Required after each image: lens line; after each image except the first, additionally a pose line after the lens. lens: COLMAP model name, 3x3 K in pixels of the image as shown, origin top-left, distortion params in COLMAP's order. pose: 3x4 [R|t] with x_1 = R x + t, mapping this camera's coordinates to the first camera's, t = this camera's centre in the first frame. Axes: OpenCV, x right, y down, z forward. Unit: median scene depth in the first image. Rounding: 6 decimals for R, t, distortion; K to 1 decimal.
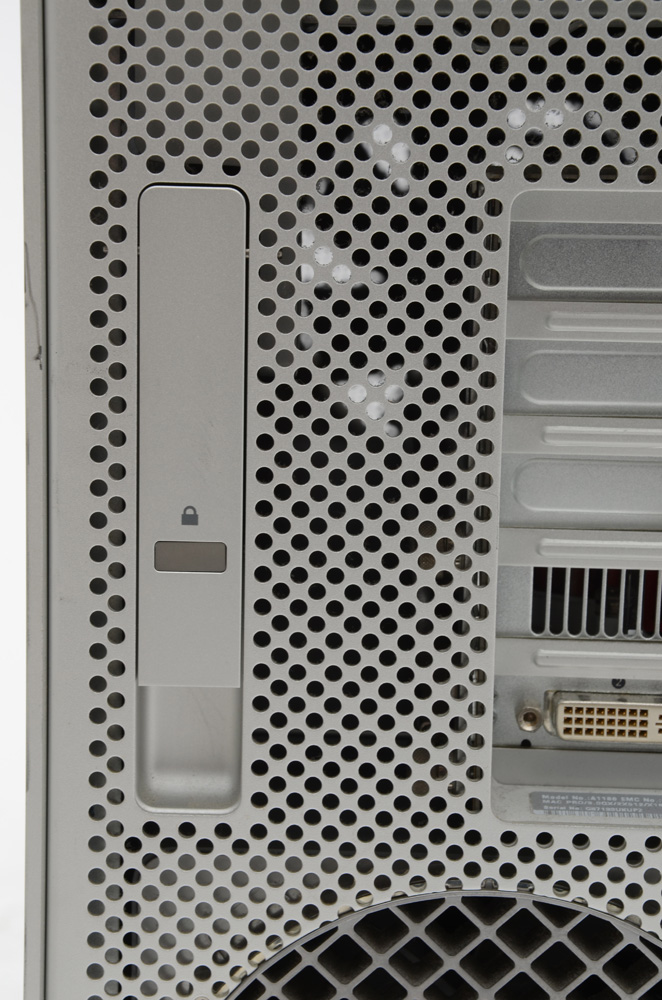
lens RADIAL K [[3439.4, 0, 331.6], [0, 3439.4, 503.7], [0, 0, 1]] dist [0.682099, 0.000000]
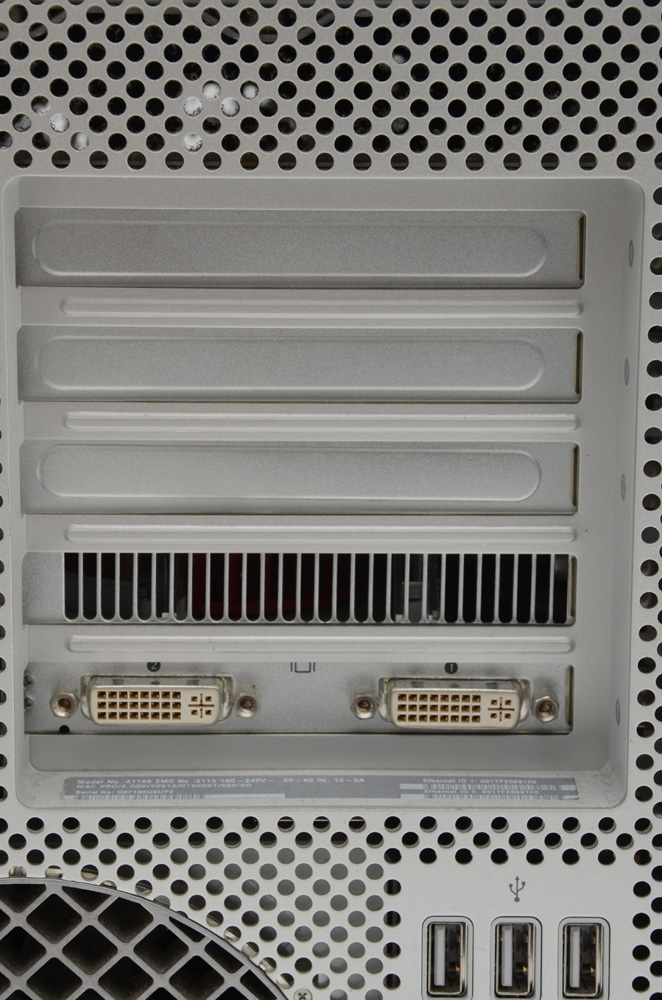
lens RADIAL K [[3438.1, 0, 326.8], [0, 3438.1, 497.2], [0, 0, 1]] dist [0.592136, 0.000000]
pose [[0.999237, -0.021911, 0.032323, 0.103044], [0.021882, 0.999760, 0.001244, 0.002623], [-0.032342, -0.000536, 0.999477, -0.002577]]
